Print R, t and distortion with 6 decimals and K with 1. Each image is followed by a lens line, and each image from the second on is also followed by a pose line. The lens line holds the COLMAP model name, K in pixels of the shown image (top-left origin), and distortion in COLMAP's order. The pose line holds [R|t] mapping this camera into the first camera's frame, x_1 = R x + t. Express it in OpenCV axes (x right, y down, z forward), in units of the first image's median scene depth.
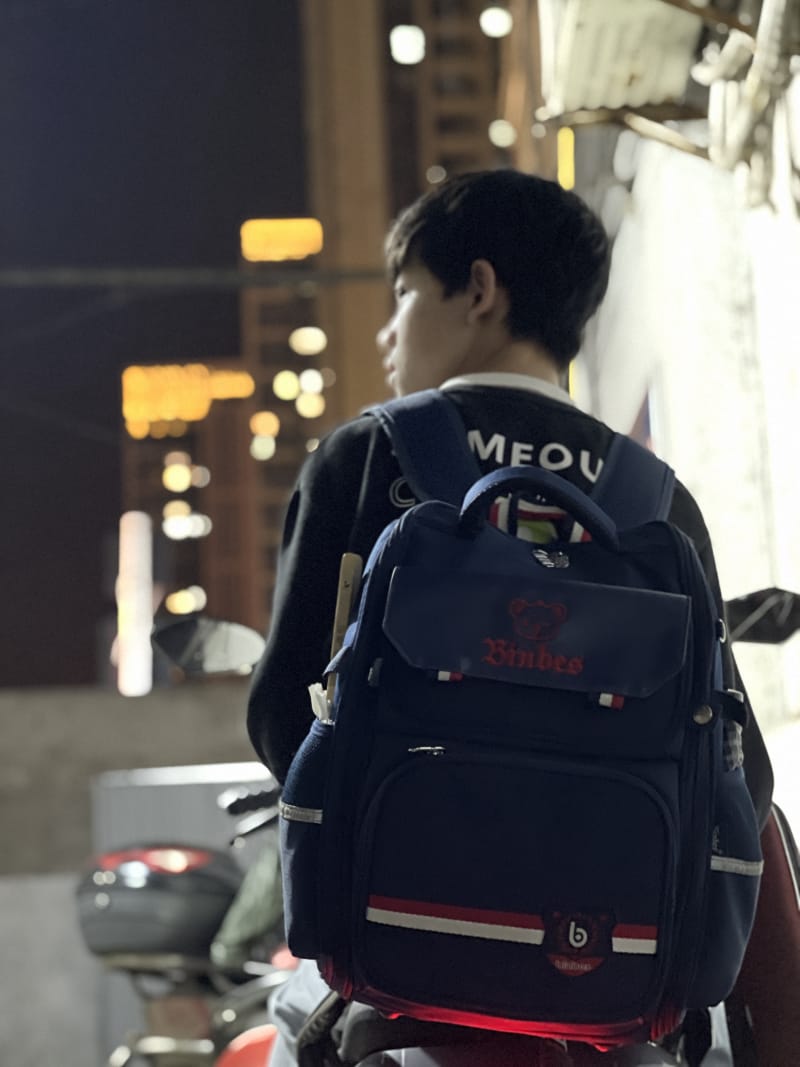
lens RADIAL K [[2153.0, 0, 400.0], [0, 2153.0, 533.5], [0, 0, 1]] dist [0.172687, -0.445616]
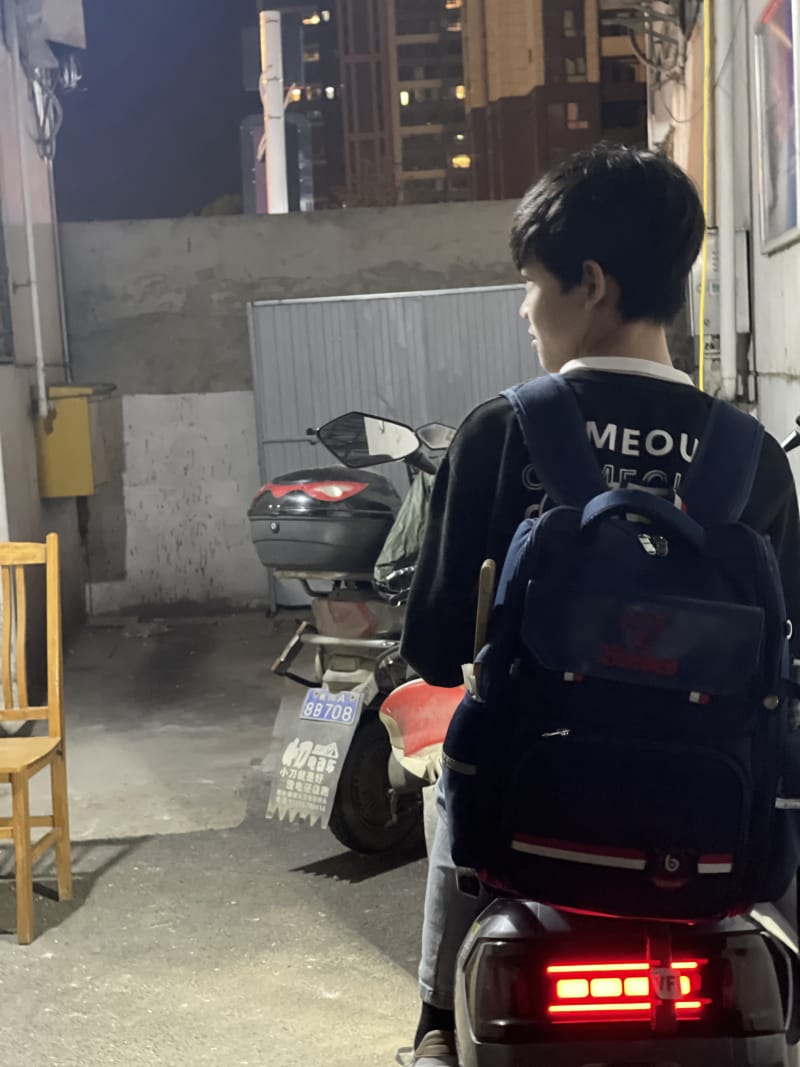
lens RADIAL K [[2153.0, 0, 400.0], [0, 2153.0, 533.5], [0, 0, 1]] dist [0.172687, -0.445616]
pose [[0.997723, -0.015575, -0.065621, 0.002563], [0.033100, 0.960812, 0.275218, -0.144761], [0.058763, -0.276764, 0.959140, -0.083794]]
